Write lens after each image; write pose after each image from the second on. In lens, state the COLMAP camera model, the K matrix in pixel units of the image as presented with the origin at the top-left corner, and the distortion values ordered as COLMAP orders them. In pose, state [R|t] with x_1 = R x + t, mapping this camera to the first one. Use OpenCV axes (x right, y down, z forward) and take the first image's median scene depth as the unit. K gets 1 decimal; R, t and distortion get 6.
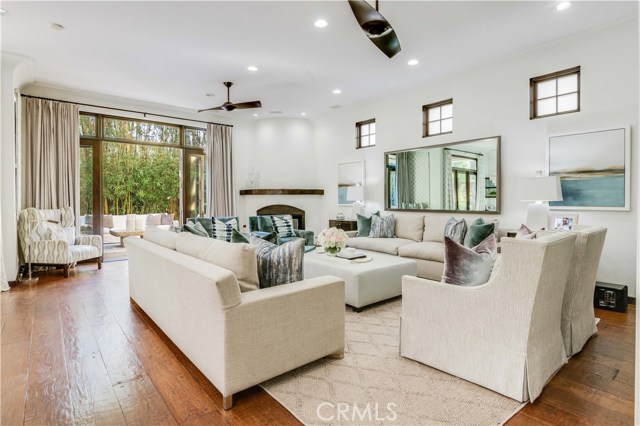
lens RADIAL K [[339.3, 0, 330.2], [0, 339.3, 201.6], [0, 0, 1]] dist [0.012119, -0.004037]
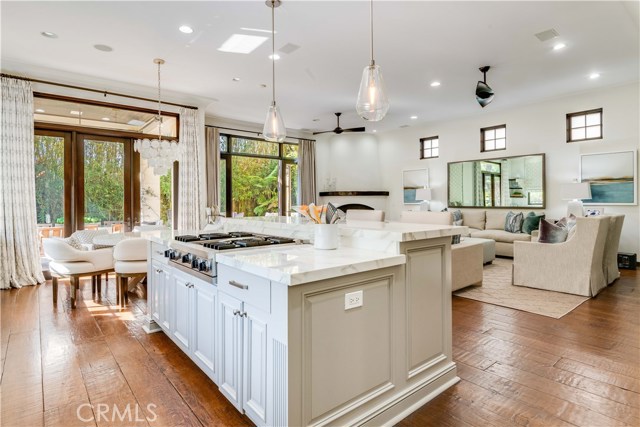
lens RADIAL K [[339.3, 0, 339.7], [0, 339.3, 198.5], [0, 0, 1]] dist [0.012119, -0.004037]
pose [[0.999923, -0.006103, 0.010777, -0.313621], [0.006213, 0.999928, -0.010223, 0.002827], [-0.010714, 0.010289, 0.999890, -0.343010]]
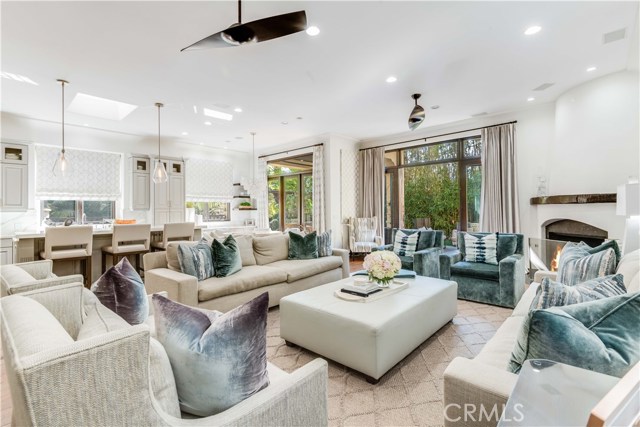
lens RADIAL K [[299.7, 0, 324.3], [0, 299.7, 208.8], [0, 0, 1]] dist [0.013357, -0.000142]
pose [[0.131435, -0.005023, -0.991312, 0.543994], [0.003091, 0.999984, -0.004658, -0.013654], [0.991320, -0.002452, 0.131448, 0.630507]]
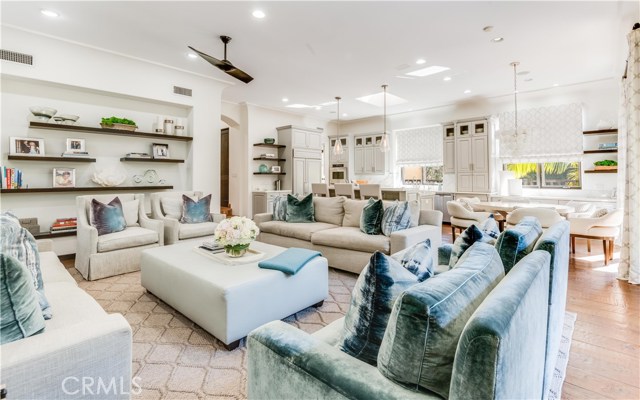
lens RADIAL K [[302.1, 0, 316.1], [0, 302.1, 170.9], [0, 0, 1]] dist [0.003336, -0.000159]
pose [[-0.994387, -0.000216, -0.105802, -0.081136], [0.001656, 0.999844, -0.017601, -0.006100], [0.105789, -0.017677, -0.994231, 1.341886]]
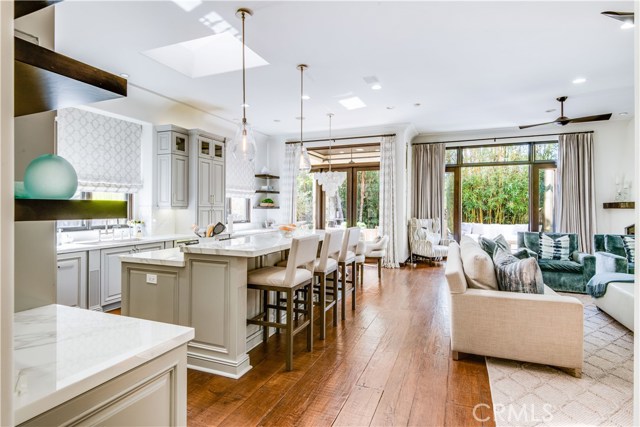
lens RADIAL K [[339.3, 0, 320.1], [0, 339.3, 208.3], [0, 0, 1]] dist [0.012119, -0.004037]
pose [[0.469085, 0.007231, -0.883123, 0.251676], [-0.009094, 0.999953, 0.003357, -0.024299], [0.883106, 0.006456, 0.469129, -0.085348]]
